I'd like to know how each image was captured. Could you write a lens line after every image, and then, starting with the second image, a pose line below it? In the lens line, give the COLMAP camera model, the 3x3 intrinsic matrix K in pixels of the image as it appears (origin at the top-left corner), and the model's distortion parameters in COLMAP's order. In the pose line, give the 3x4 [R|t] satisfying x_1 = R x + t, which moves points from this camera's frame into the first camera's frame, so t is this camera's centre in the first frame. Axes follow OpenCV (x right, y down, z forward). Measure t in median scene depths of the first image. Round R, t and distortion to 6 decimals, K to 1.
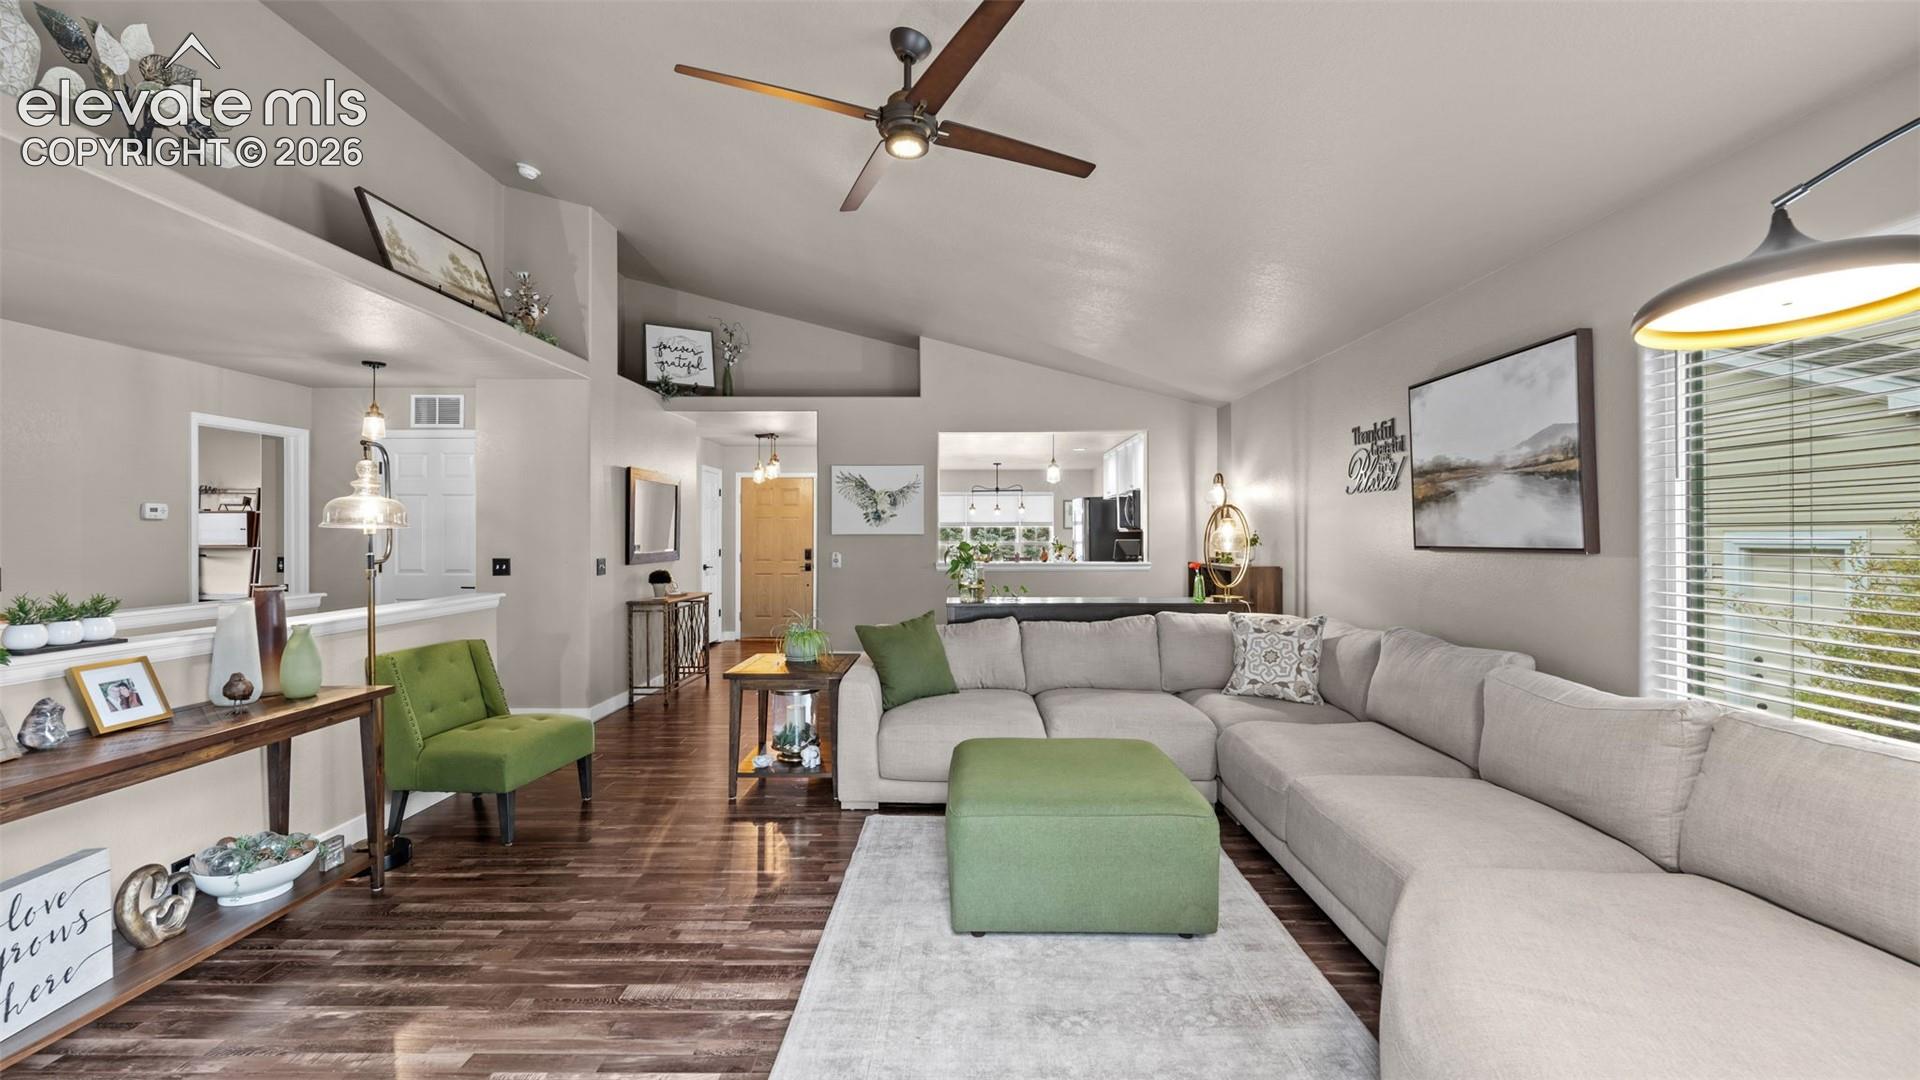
lens RADIAL K [[775.0, 0, 957.0], [0, 775.0, 534.2], [0, 0, 1]] dist [-0.001706, -0.000990]
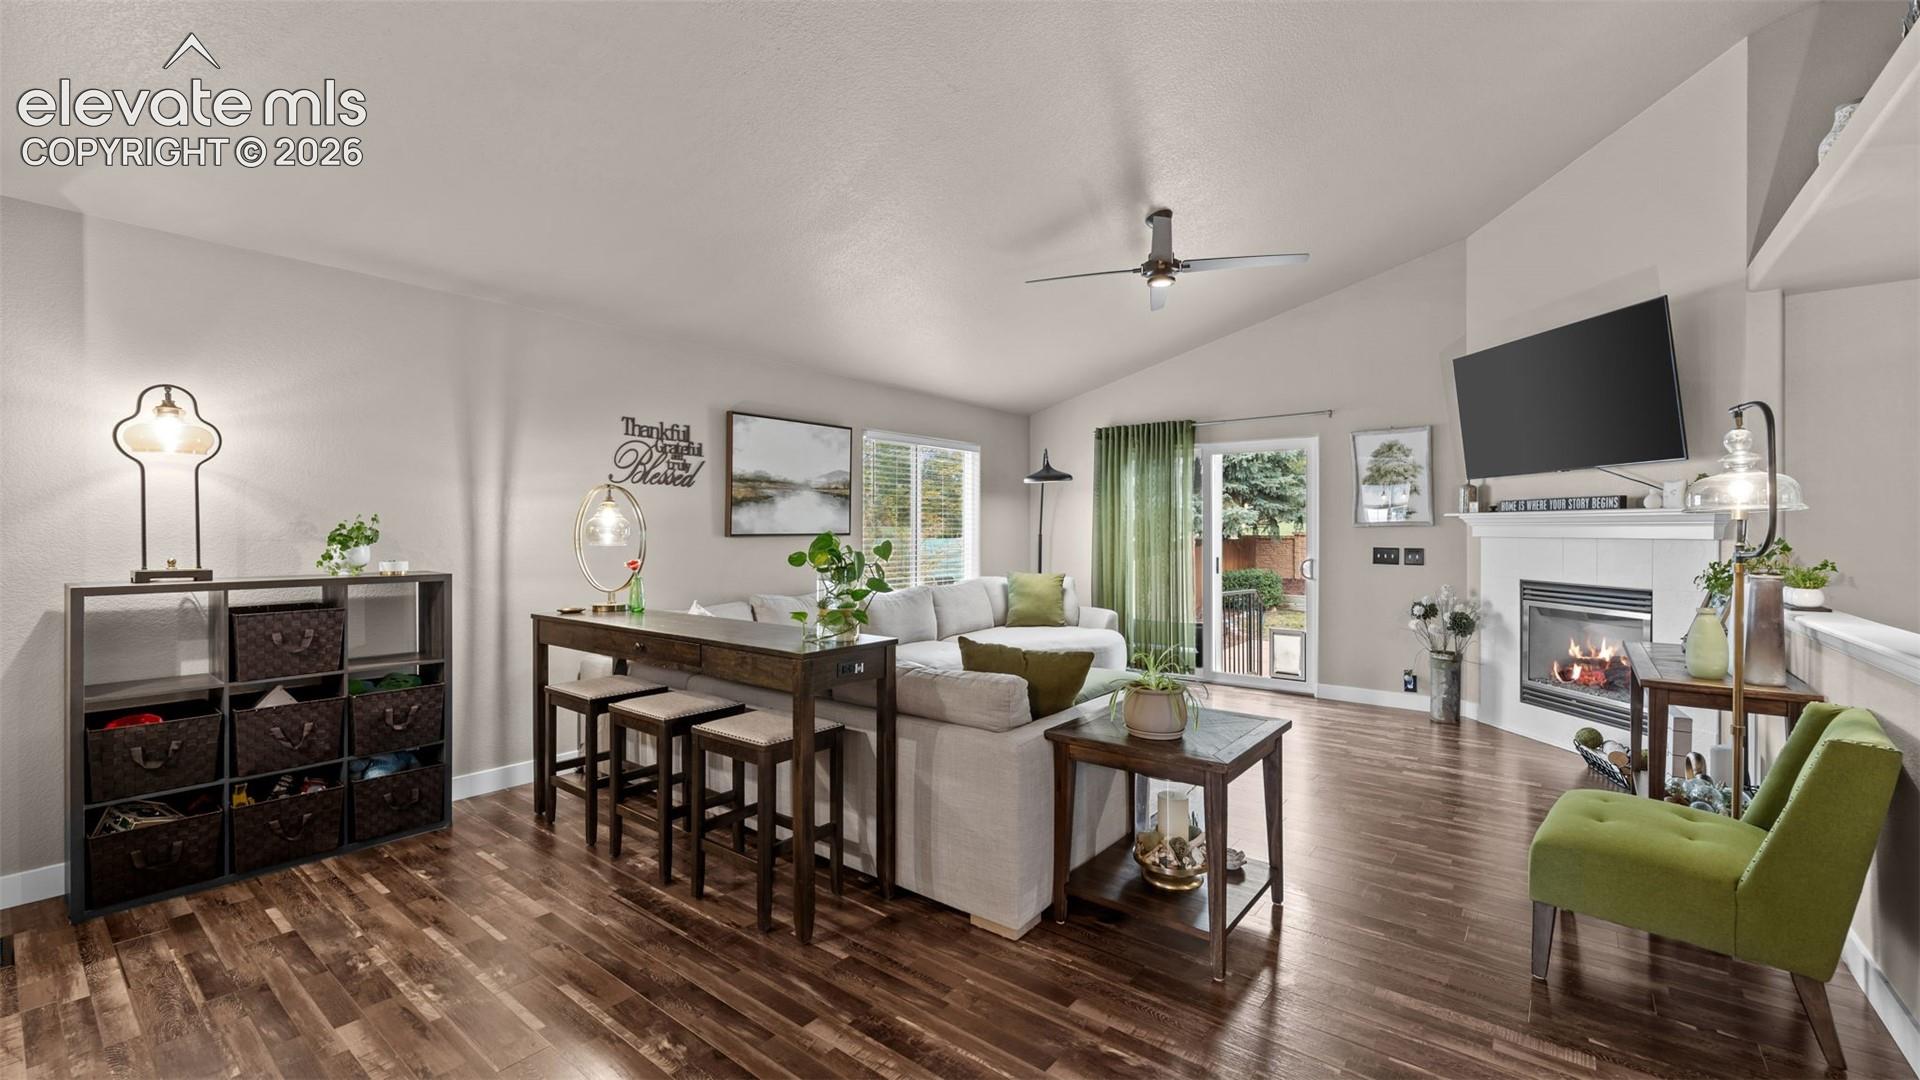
lens RADIAL K [[775.0, 0, 957.0], [0, 775.0, 534.2], [0, 0, 1]] dist [-0.001706, -0.000990]
pose [[-0.791344, -0.001089, 0.611371, -0.569278], [0.000957, 0.999995, 0.003021, 0.012972], [-0.611371, 0.002976, -0.791339, 2.019286]]
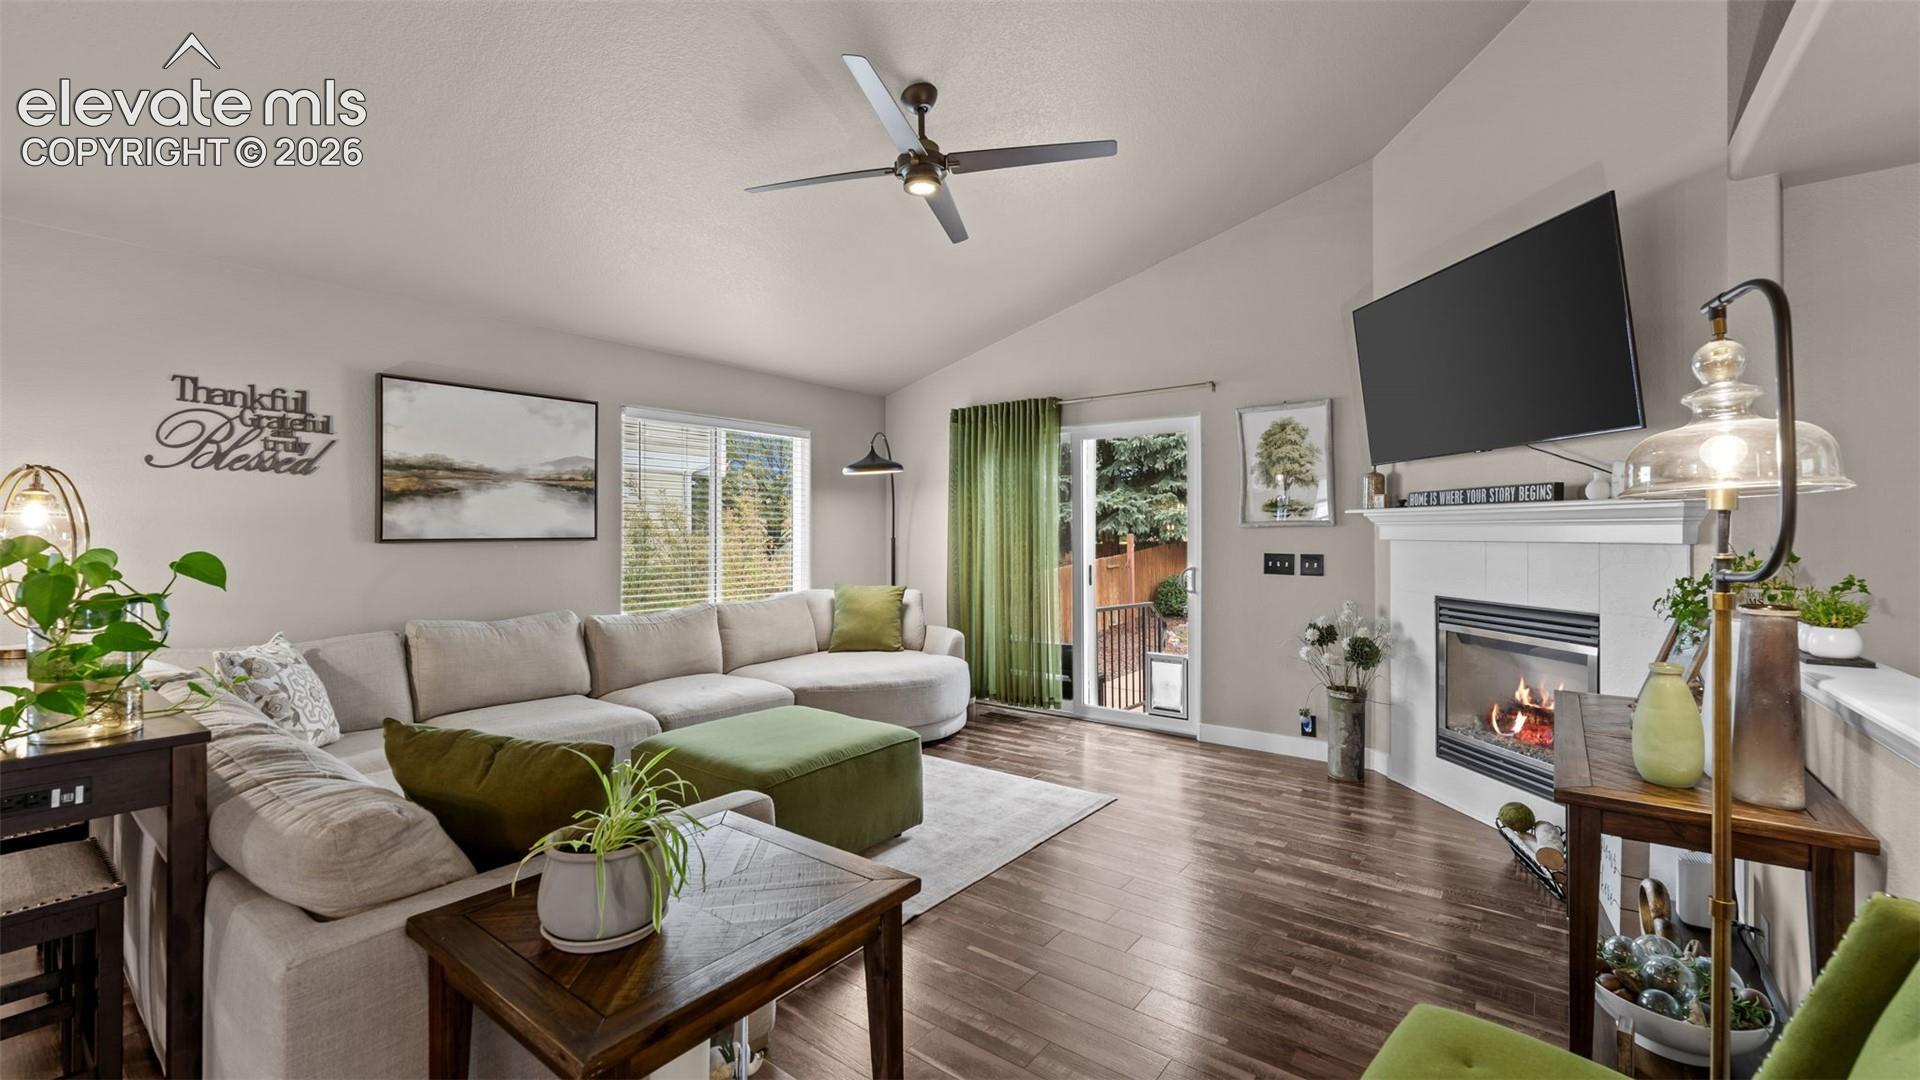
lens RADIAL K [[775.0, 0, 957.0], [0, 775.0, 534.2], [0, 0, 1]] dist [-0.001706, -0.000990]
pose [[-0.800221, 0.002999, 0.599698, -0.636139], [0.003423, 0.999994, -0.000434, 0.013478], [-0.599696, 0.001706, -0.800226, 1.507225]]
